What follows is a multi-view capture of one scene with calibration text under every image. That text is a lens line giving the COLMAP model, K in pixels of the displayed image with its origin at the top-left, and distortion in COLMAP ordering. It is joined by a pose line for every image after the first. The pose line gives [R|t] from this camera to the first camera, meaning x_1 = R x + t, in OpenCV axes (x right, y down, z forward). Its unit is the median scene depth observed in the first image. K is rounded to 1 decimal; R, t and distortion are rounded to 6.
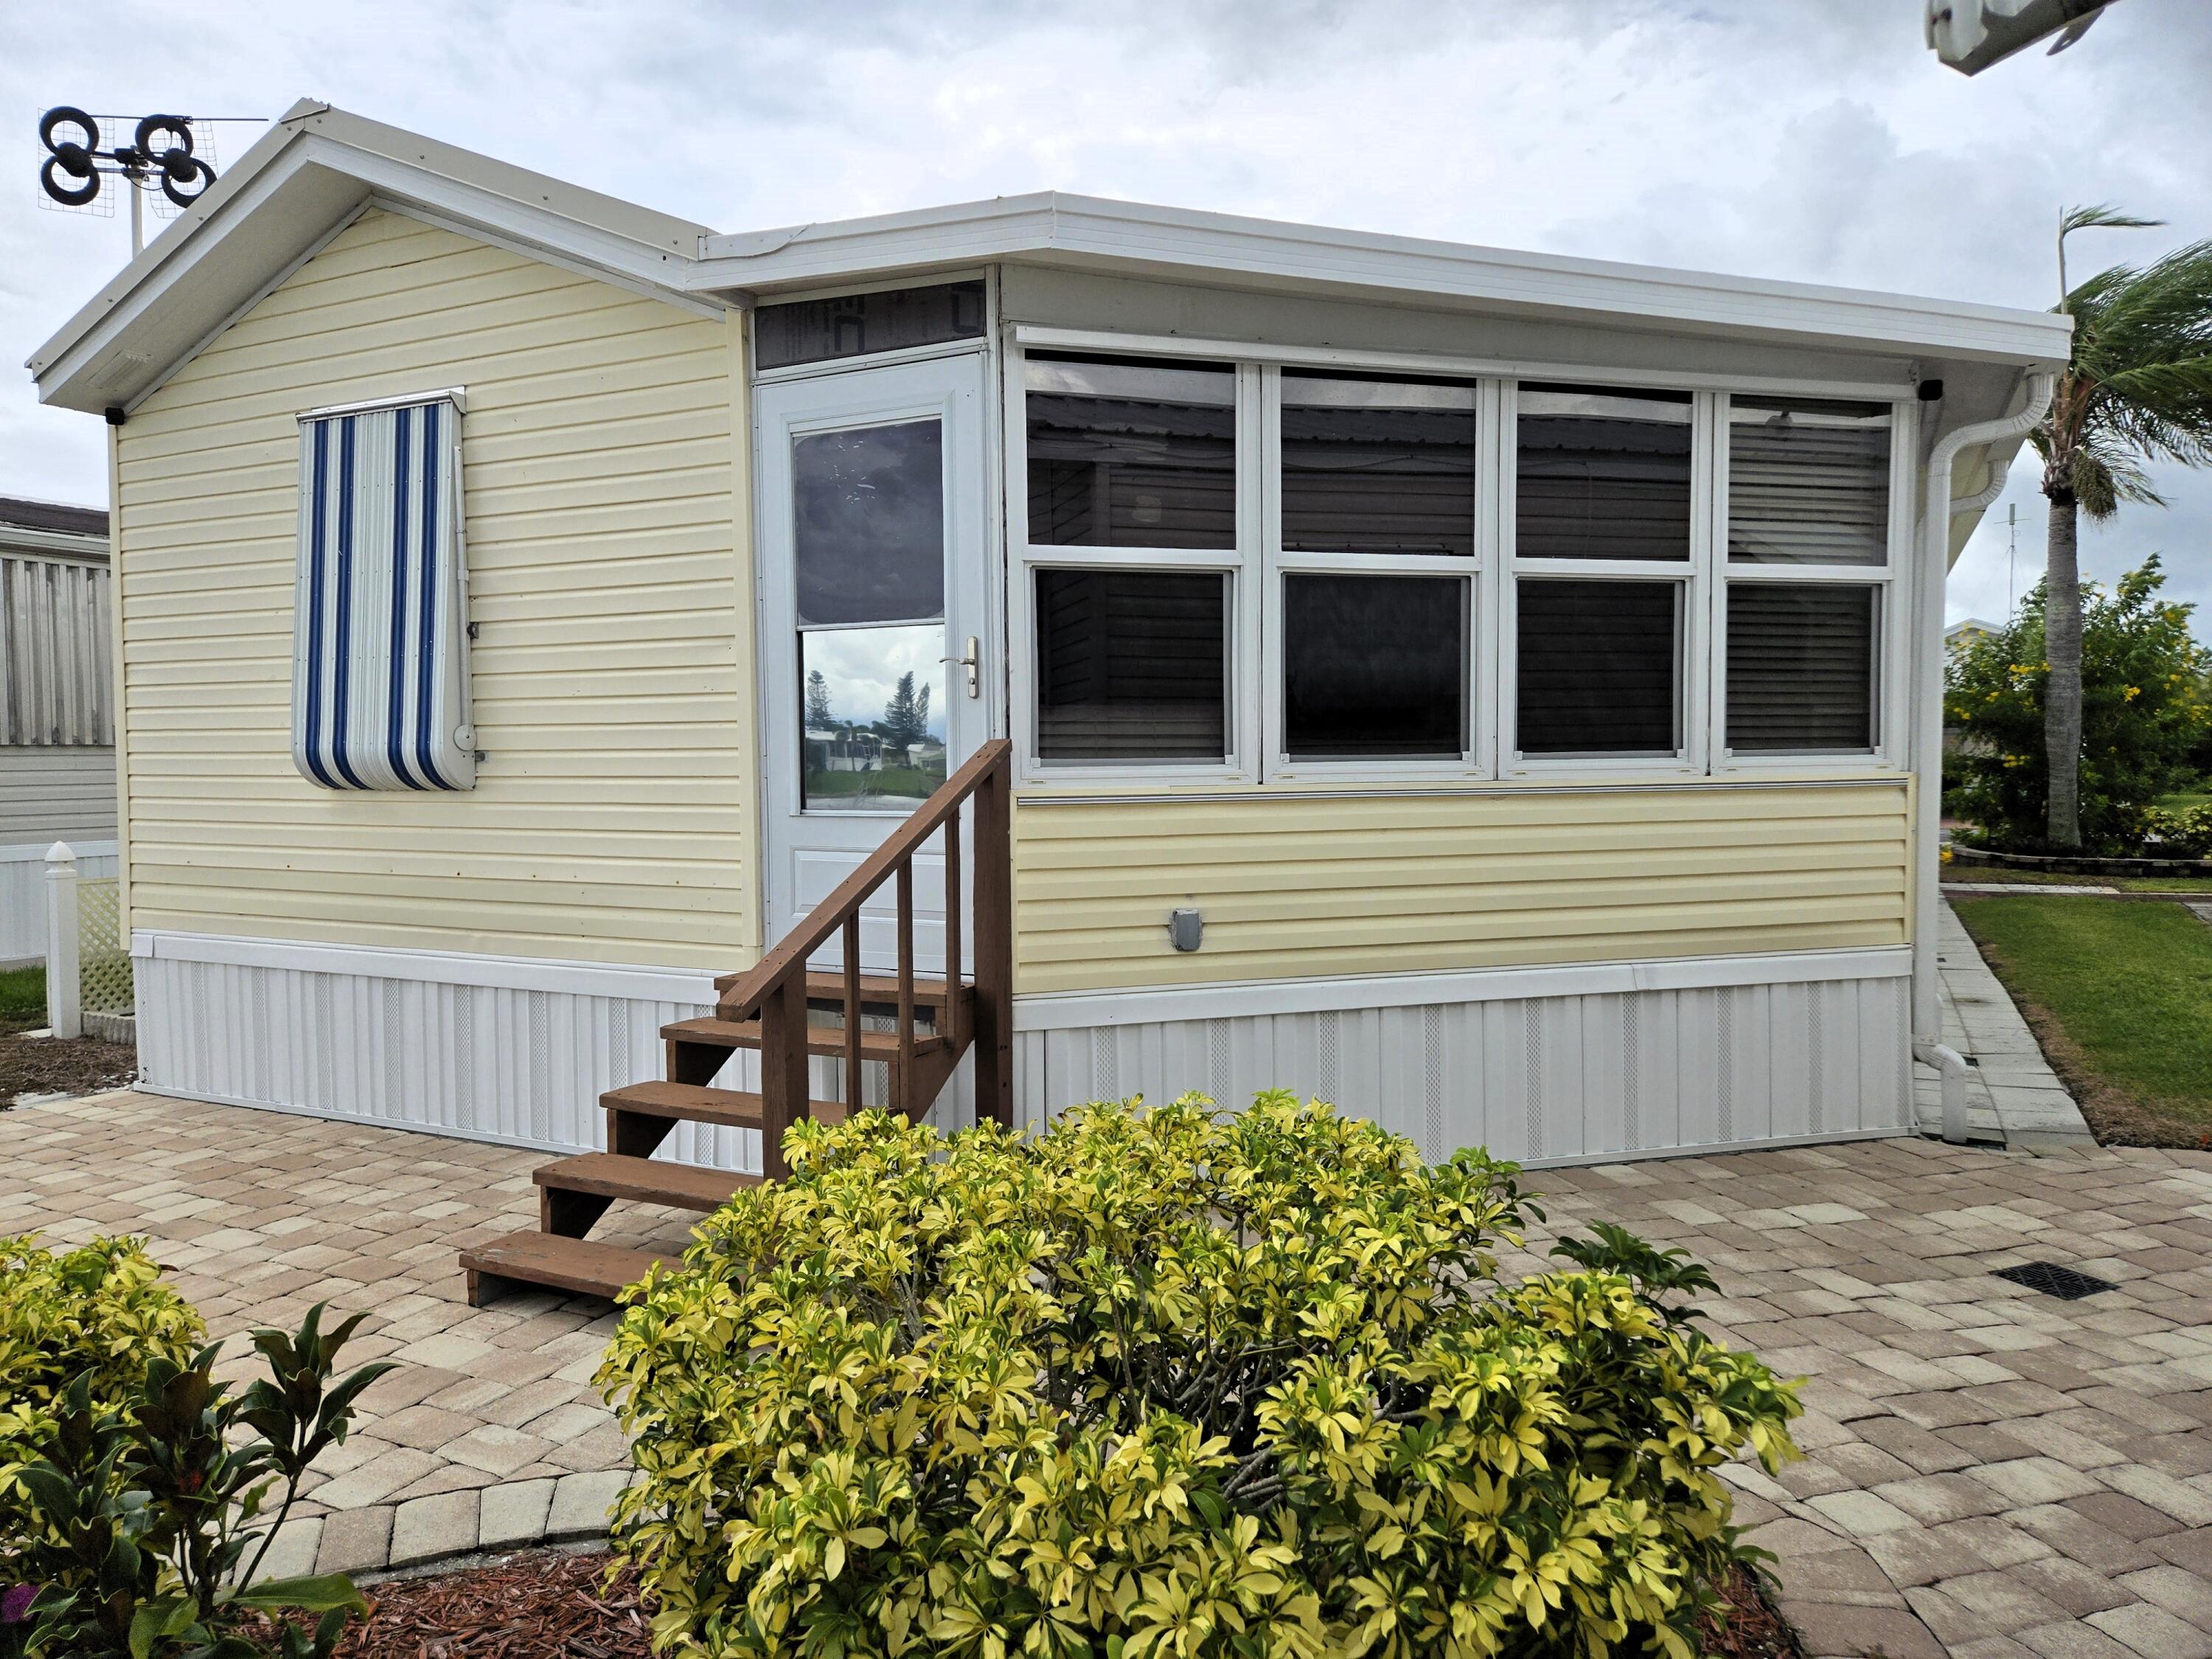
lens RADIAL K [[1471.1, 0, 1100.1], [0, 1471.1, 839.6], [0, 0, 1]] dist [0.074955, -0.055279]
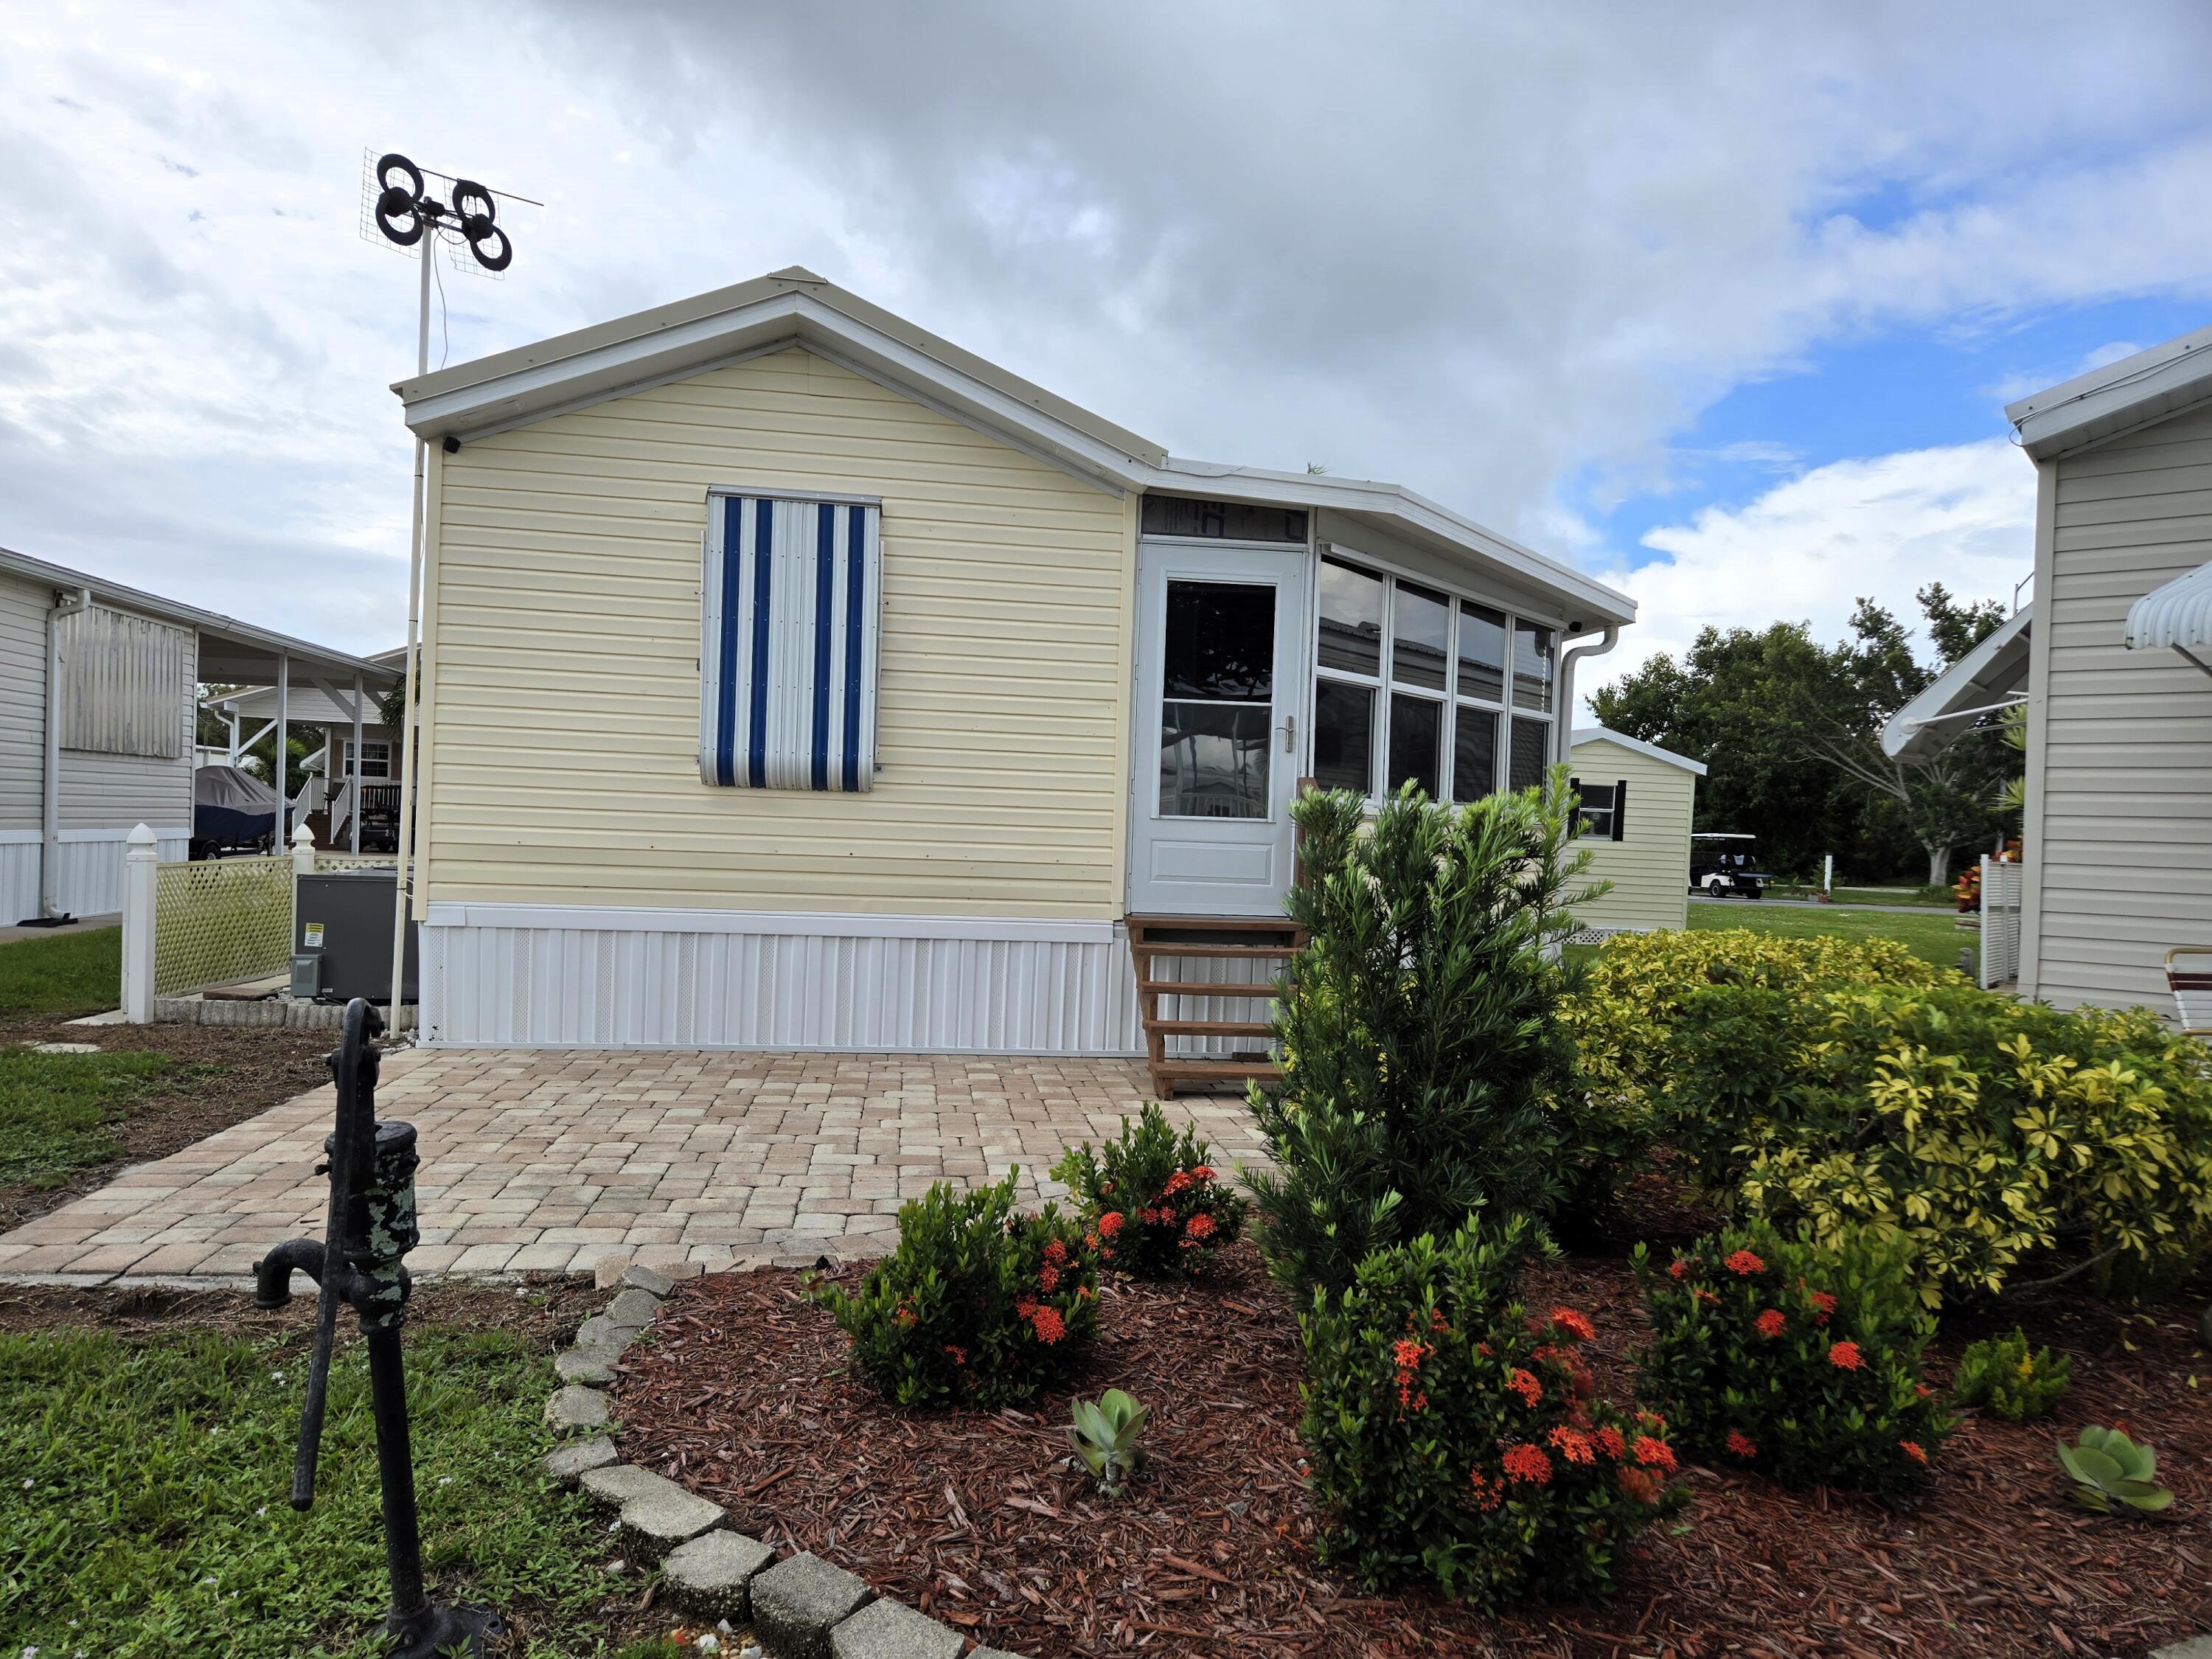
lens RADIAL K [[1471.1, 0, 1116.2], [0, 1471.1, 835.4], [0, 0, 1]] dist [0.074955, -0.055279]
pose [[0.809862, 0.020082, 0.586277, -1.027965], [-0.010003, 0.999741, -0.020428, 0.031677], [-0.586535, 0.010679, 0.809853, -0.218495]]
